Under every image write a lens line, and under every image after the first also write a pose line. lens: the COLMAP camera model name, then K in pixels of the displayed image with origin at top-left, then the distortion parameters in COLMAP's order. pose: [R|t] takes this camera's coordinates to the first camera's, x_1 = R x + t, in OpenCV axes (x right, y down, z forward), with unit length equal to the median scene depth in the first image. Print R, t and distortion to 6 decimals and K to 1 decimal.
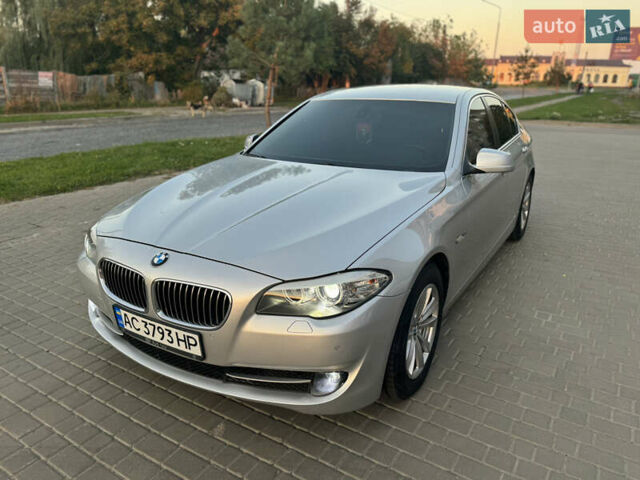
lens RADIAL K [[478.8, 0, 327.8], [0, 478.8, 245.1], [0, 0, 1]] dist [0.041009, -0.052655]
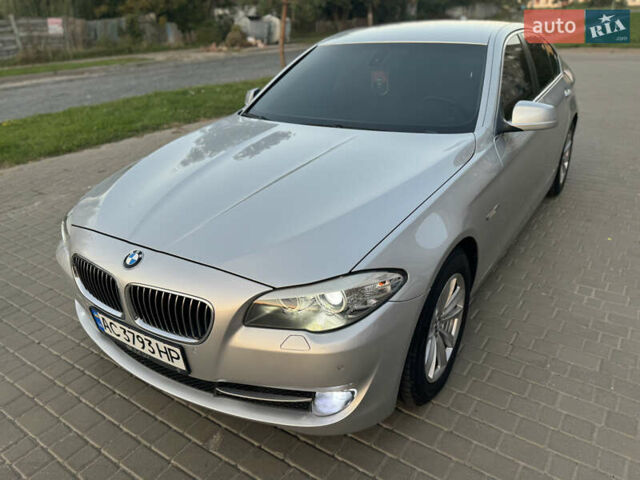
lens RADIAL K [[478.8, 0, 325.0], [0, 478.8, 247.1], [0, 0, 1]] dist [0.041009, -0.052655]
pose [[0.998034, -0.018390, -0.059909, 0.030281], [0.025663, 0.992076, 0.122988, -0.062299], [0.057172, -0.124283, 0.990598, 0.124836]]
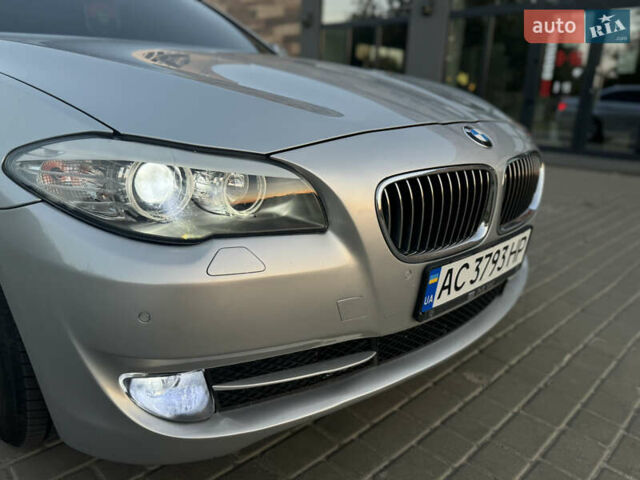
lens RADIAL K [[478.8, 0, 324.2], [0, 478.8, 243.8], [0, 0, 1]] dist [0.041009, -0.052655]
pose [[0.233816, -0.291112, 0.927677, -0.668712], [0.263340, 0.937422, 0.227796, -0.018849], [-0.935939, 0.191032, 0.295846, 0.728199]]
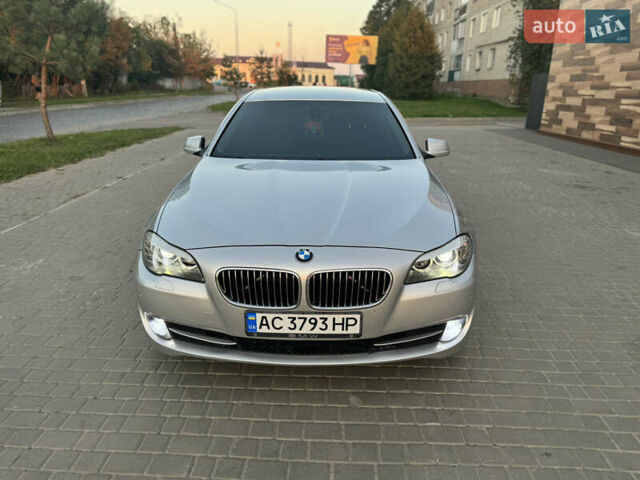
lens RADIAL K [[478.8, 0, 322.8], [0, 478.8, 243.0], [0, 0, 1]] dist [0.041009, -0.052655]
pose [[0.867593, -0.154042, 0.472815, -0.574327], [0.154173, 0.987284, 0.038756, -0.022198], [-0.472772, 0.039271, 0.880309, 0.034589]]
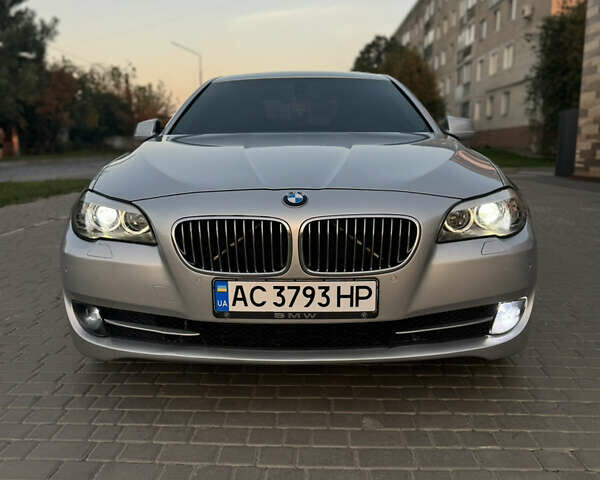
lens RADIAL K [[601.4, 0, 295.6], [0, 601.4, 237.3], [0, 0, 1]] dist [0.021540, 0.000000]
pose [[0.872858, -0.086465, 0.480254, -0.576912], [0.167878, 0.977310, -0.129163, 0.151288], [-0.458188, 0.193365, 0.867568, 0.129720]]
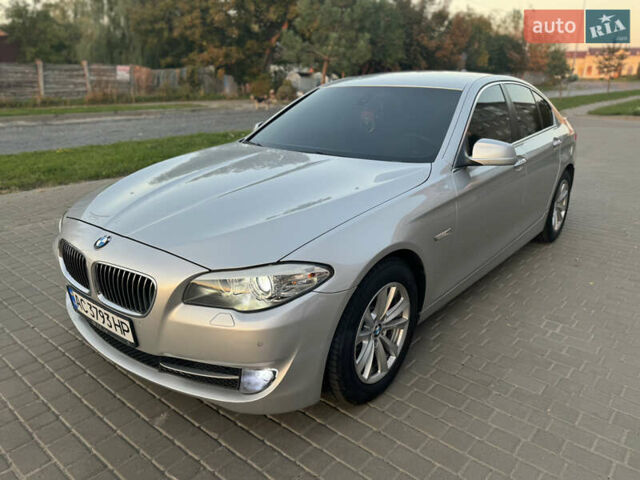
lens RADIAL K [[478.8, 0, 331.1], [0, 478.8, 244.3], [0, 0, 1]] dist [0.041009, -0.052655]
pose [[0.990039, 0.045050, -0.133389, 0.175512], [-0.043881, 0.998968, 0.011692, 0.001436], [0.133778, -0.005723, 0.990995, 0.058706]]
